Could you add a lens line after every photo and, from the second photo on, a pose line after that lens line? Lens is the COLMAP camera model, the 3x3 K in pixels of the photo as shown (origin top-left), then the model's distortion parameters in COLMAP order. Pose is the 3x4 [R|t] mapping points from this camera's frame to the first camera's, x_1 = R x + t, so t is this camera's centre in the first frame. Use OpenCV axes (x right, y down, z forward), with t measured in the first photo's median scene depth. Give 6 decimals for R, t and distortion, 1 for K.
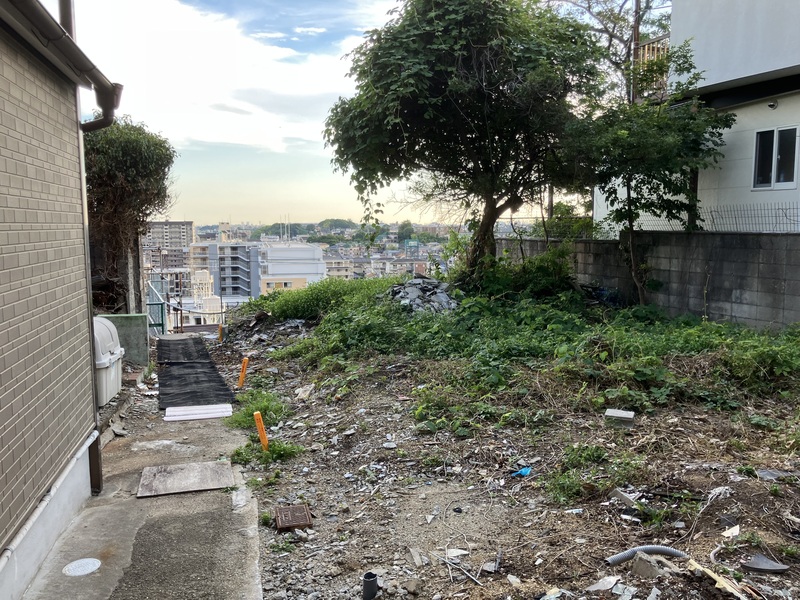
lens RADIAL K [[662.1, 0, 391.8], [0, 662.1, 298.9], [0, 0, 1]] dist [0.009486, 0.000756]
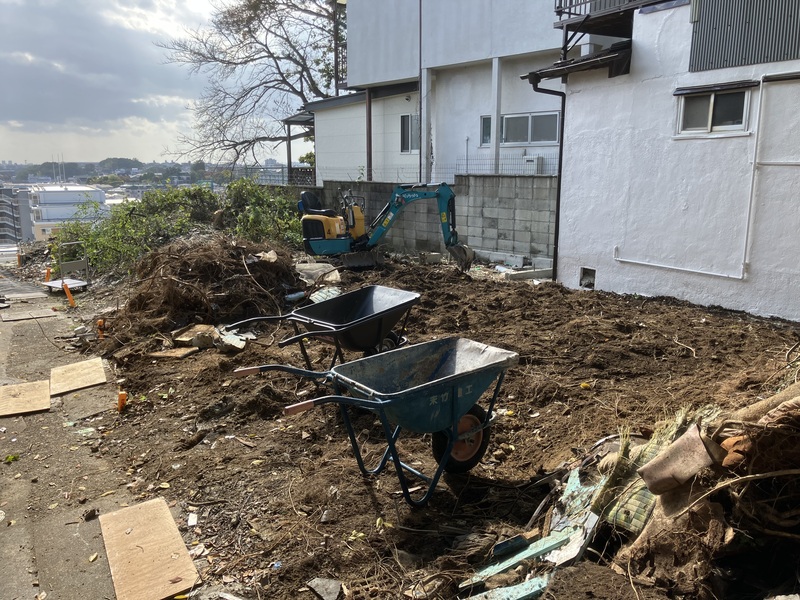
lens RADIAL K [[662.1, 0, 400.1], [0, 662.1, 296.7], [0, 0, 1]] dist [0.009486, 0.000756]
pose [[0.952564, -0.058462, 0.298671, 0.004594], [0.032787, 0.995378, 0.090267, 0.002094], [-0.302567, -0.076193, 0.950078, -0.036210]]
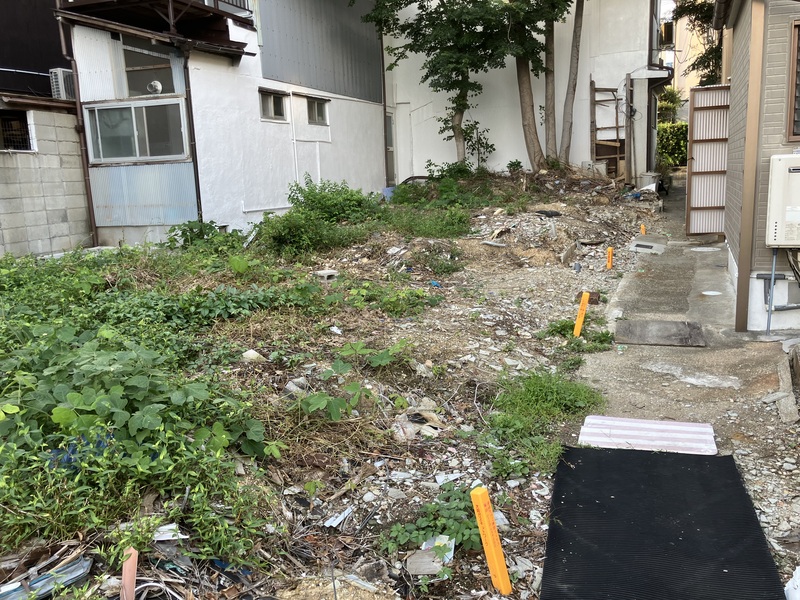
lens RADIAL K [[662.1, 0, 403.1], [0, 662.1, 291.9], [0, 0, 1]] dist [0.009486, 0.000756]
pose [[-0.804302, -0.067625, 0.590360, -0.018436], [0.107789, 0.960418, 0.256865, -0.003772], [-0.584363, 0.270231, -0.765177, 0.062463]]
